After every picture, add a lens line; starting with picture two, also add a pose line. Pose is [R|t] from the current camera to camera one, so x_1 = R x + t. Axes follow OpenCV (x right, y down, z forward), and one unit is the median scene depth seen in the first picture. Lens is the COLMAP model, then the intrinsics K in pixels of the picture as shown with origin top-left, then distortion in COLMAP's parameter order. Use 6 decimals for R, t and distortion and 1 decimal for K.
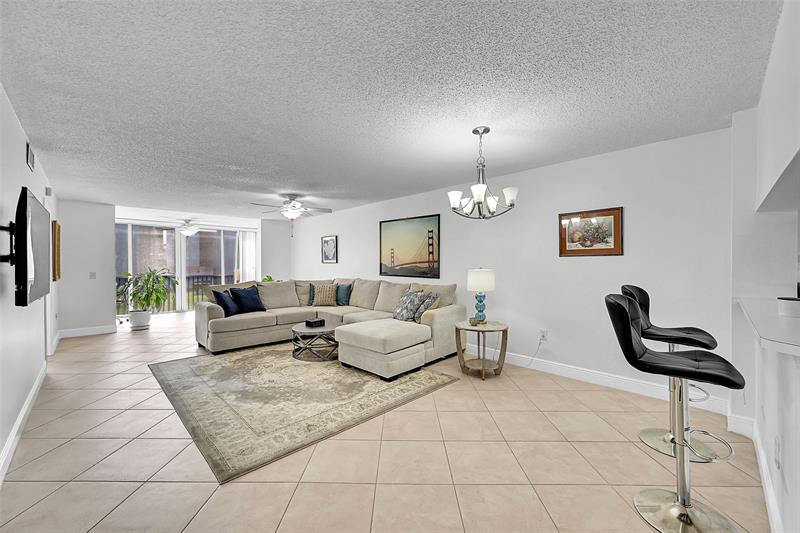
lens RADIAL K [[315.1, 0, 398.9], [0, 315.1, 266.4], [0, 0, 1]] dist [-0.000792, 0.000019]
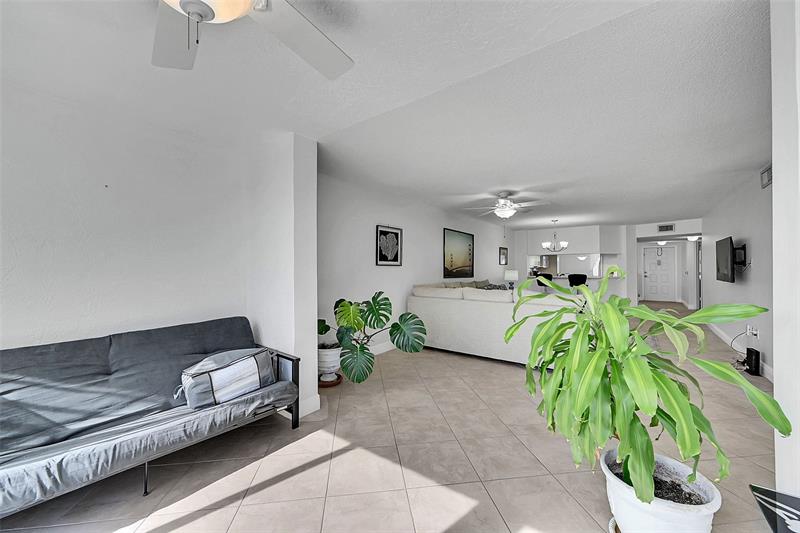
lens RADIAL K [[315.1, 0, 398.9], [0, 315.1, 266.4], [0, 0, 1]] dist [-0.000792, 0.000019]
pose [[-0.139316, 0.006108, 0.990229, -1.276982], [0.006229, 0.999967, -0.005292, -0.007544], [-0.990228, 0.005431, -0.139350, 1.521093]]
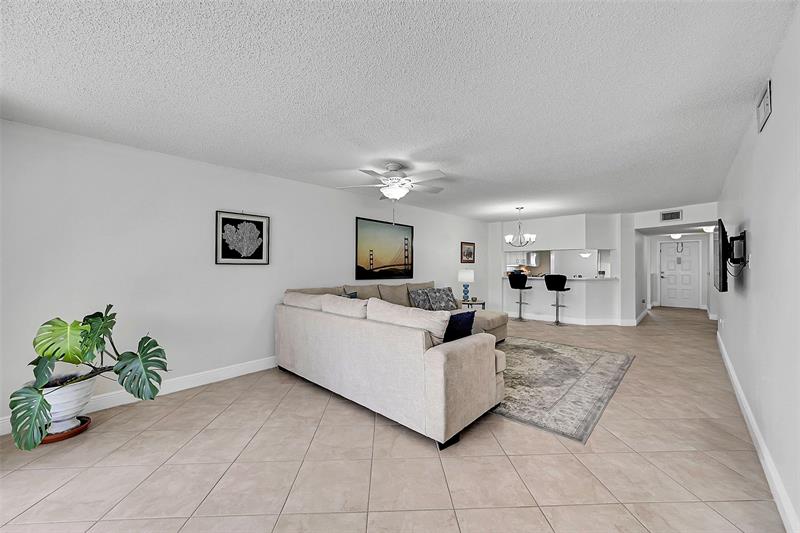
lens RADIAL K [[315.1, 0, 398.9], [0, 315.1, 266.4], [0, 0, 1]] dist [-0.000792, 0.000019]
pose [[-0.046018, -0.000505, 0.998940, -1.072760], [0.004661, 0.999989, 0.000721, -0.009073], [-0.998930, 0.004689, -0.046016, 1.082298]]
